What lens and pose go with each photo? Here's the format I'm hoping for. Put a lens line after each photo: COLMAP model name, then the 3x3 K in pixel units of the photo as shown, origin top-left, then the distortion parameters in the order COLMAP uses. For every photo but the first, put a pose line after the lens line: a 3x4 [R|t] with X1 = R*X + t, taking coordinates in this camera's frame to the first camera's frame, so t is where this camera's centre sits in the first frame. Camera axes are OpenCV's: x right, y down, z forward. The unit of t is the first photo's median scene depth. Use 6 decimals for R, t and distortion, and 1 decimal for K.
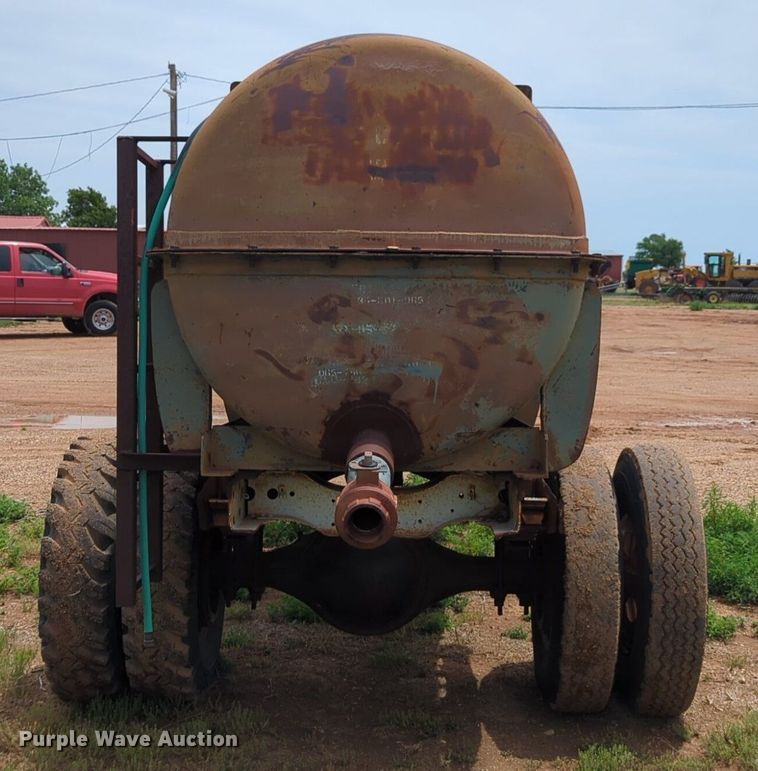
lens RADIAL K [[1144.0, 0, 383.8], [0, 1144.0, 379.8], [0, 0, 1]] dist [0.116791, 0.000000]
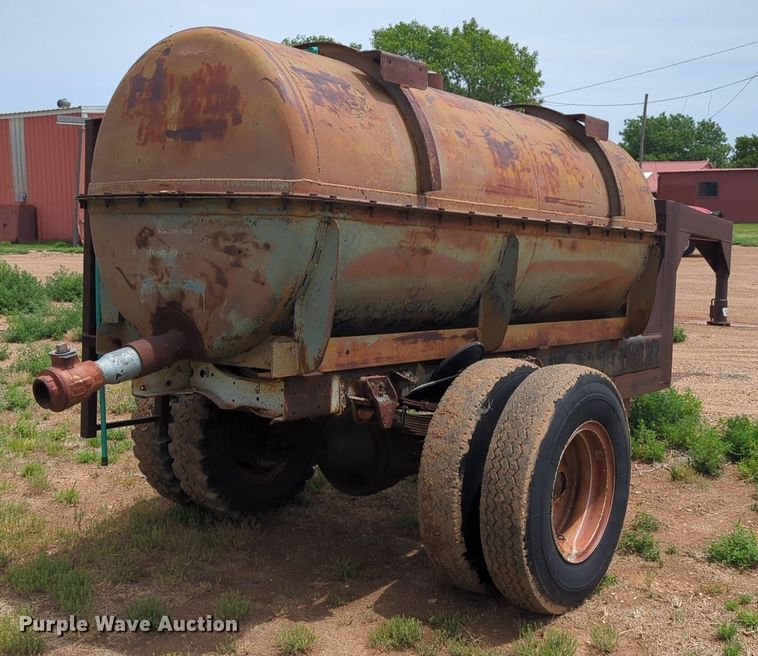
lens RADIAL K [[884.8, 0, 389.6], [0, 884.8, 305.1], [0, 0, 1]] dist [0.081056, 0.000000]
pose [[0.814657, 0.050468, -0.577742, 0.793541], [-0.040617, 0.998725, 0.029969, -0.025887], [0.578518, -0.000948, 0.815669, 0.306931]]
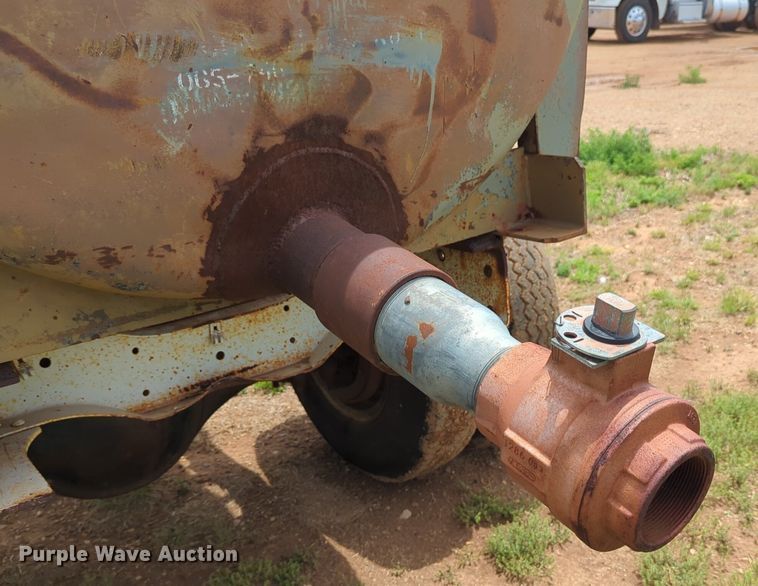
lens RADIAL K [[794.0, 0, 469.7], [0, 794.0, 369.9], [0, 0, 1]] dist [0.027315, 0.000000]
pose [[0.752000, -0.310202, 0.581611, -0.163909], [0.093505, 0.923625, 0.371717, -0.007387], [-0.652498, -0.225148, 0.723571, 0.733262]]
